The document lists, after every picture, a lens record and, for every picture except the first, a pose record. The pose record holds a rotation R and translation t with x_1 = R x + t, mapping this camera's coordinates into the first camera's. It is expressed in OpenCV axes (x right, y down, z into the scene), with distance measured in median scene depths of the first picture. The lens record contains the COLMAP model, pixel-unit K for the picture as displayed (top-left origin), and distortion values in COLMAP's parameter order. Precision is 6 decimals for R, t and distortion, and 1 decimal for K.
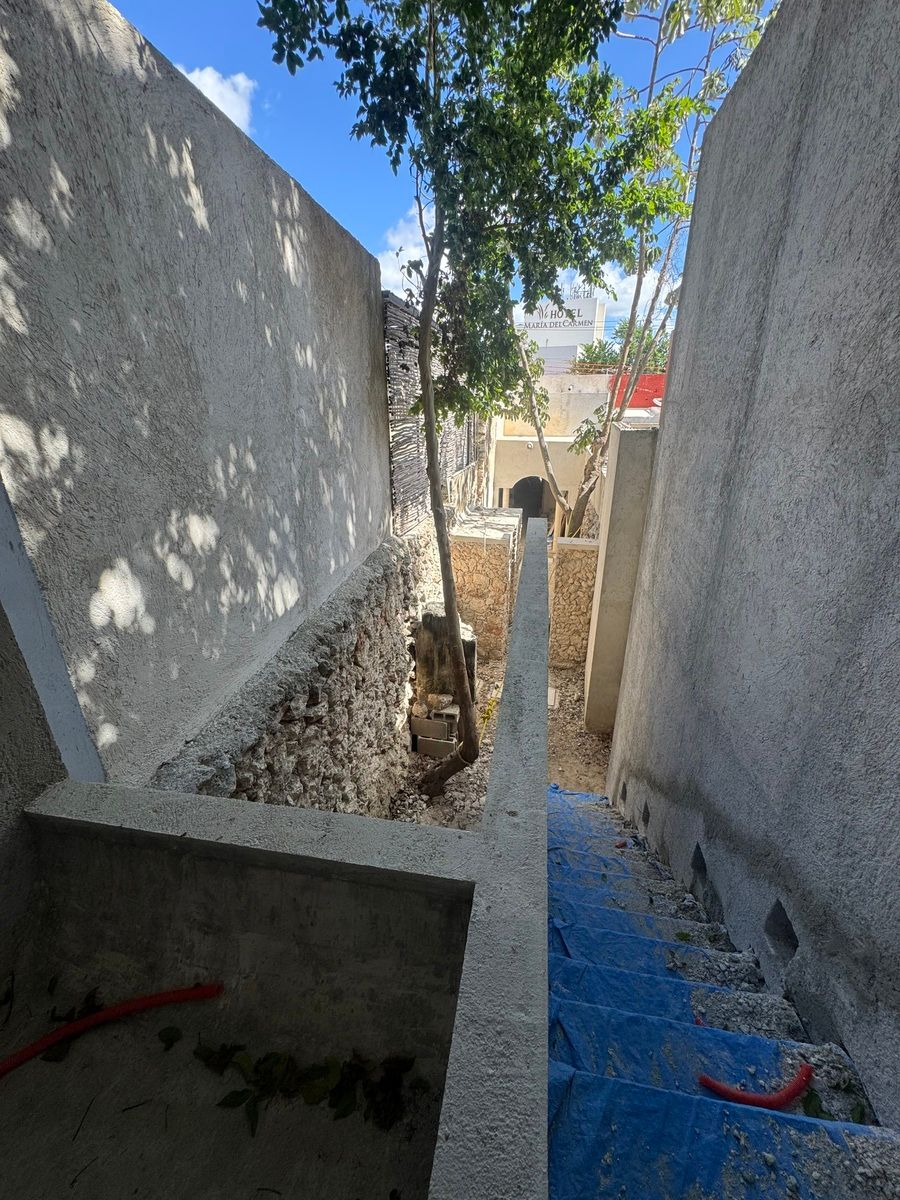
lens RADIAL K [[479.8, 0, 453.2], [0, 479.8, 600.9], [0, 0, 1]] dist [-0.000872, -0.000366]
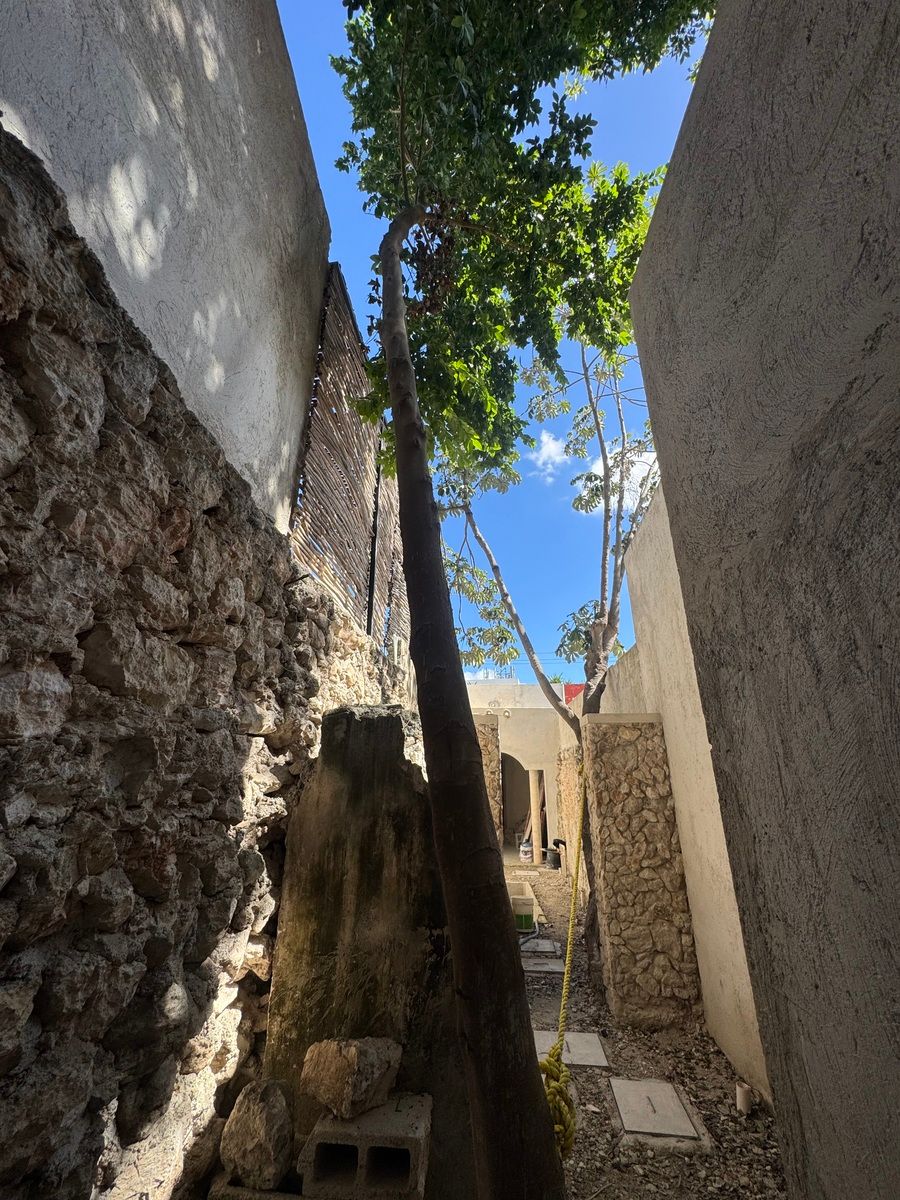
lens RADIAL K [[479.8, 0, 451.5], [0, 479.8, 592.1], [0, 0, 1]] dist [-0.000872, -0.000366]
pose [[0.993048, 0.045559, 0.108536, -0.010501], [0.040491, 0.733577, -0.678399, 0.153563], [-0.110527, 0.678077, 0.726633, 0.507960]]
